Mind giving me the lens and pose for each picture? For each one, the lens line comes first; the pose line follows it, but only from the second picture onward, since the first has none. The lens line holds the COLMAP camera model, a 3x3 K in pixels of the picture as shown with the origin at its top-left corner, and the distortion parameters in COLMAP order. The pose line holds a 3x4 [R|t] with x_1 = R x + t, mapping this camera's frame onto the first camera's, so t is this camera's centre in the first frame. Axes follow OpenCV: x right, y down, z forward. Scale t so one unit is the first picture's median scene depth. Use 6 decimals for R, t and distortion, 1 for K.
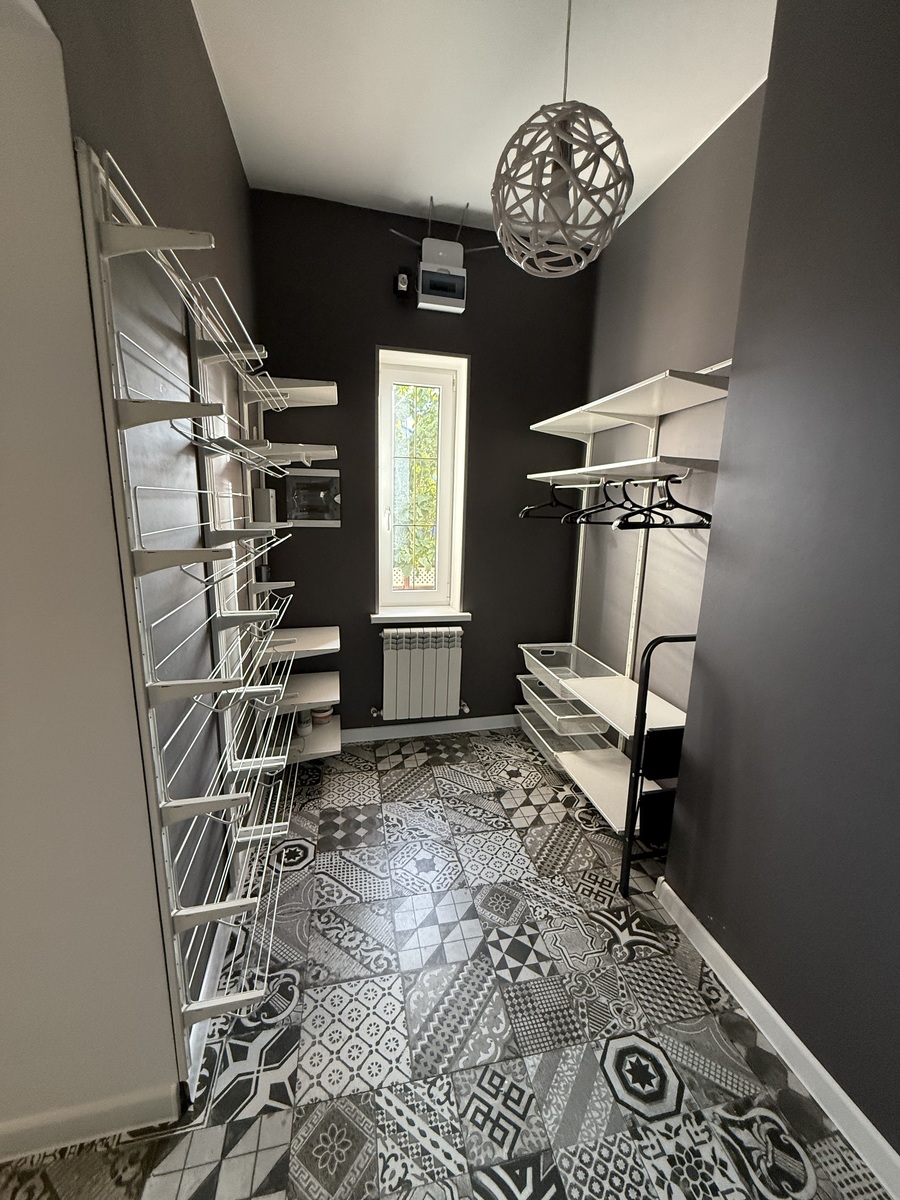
lens RADIAL K [[476.0, 0, 445.7], [0, 476.0, 635.6], [0, 0, 1]] dist [0.000015, 0.000328]
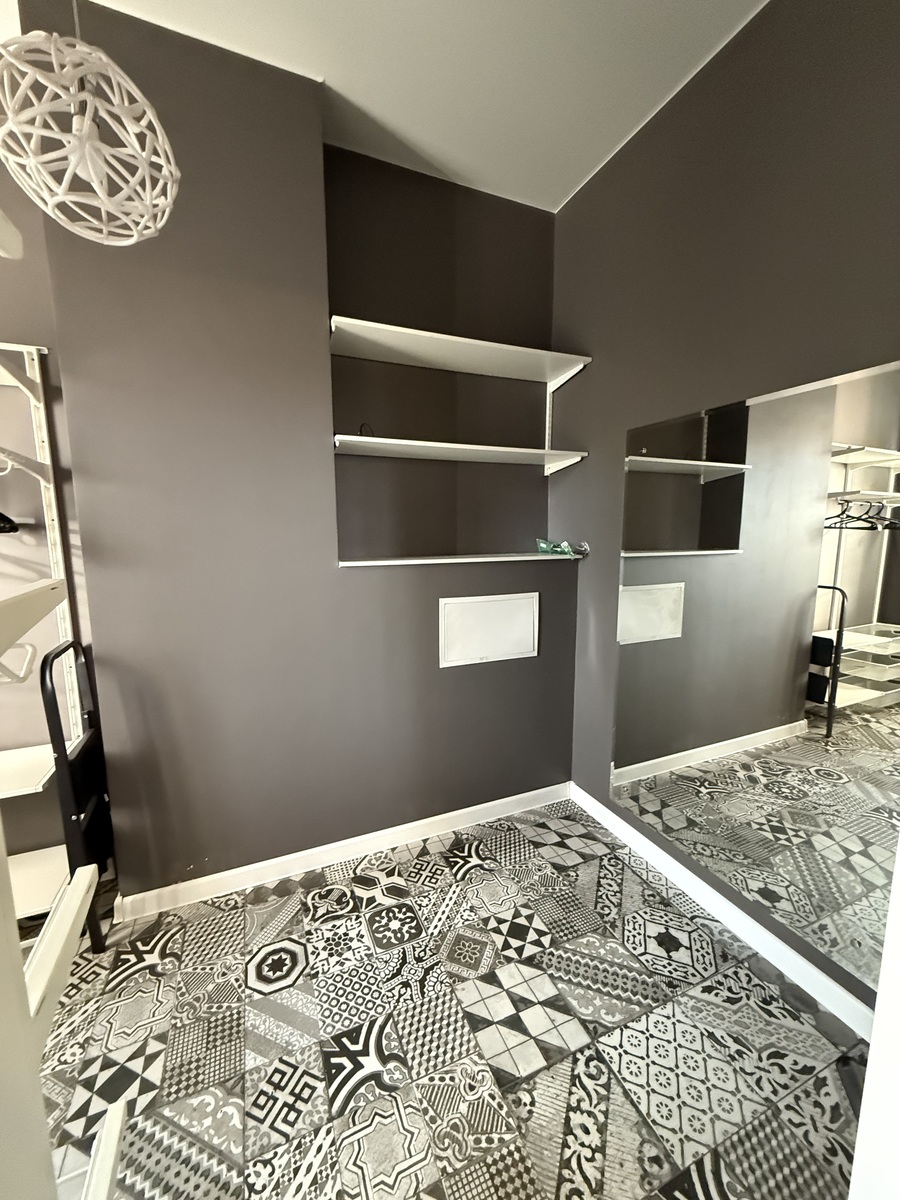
lens RADIAL K [[478.2, 0, 449.7], [0, 478.2, 597.1], [0, 0, 1]] dist [-0.000801, 0.000234]
pose [[-0.201469, -0.163001, 0.965837, -0.740017], [0.258069, 0.942383, 0.212874, -0.140927], [-0.944887, 0.292140, -0.147795, 0.477914]]
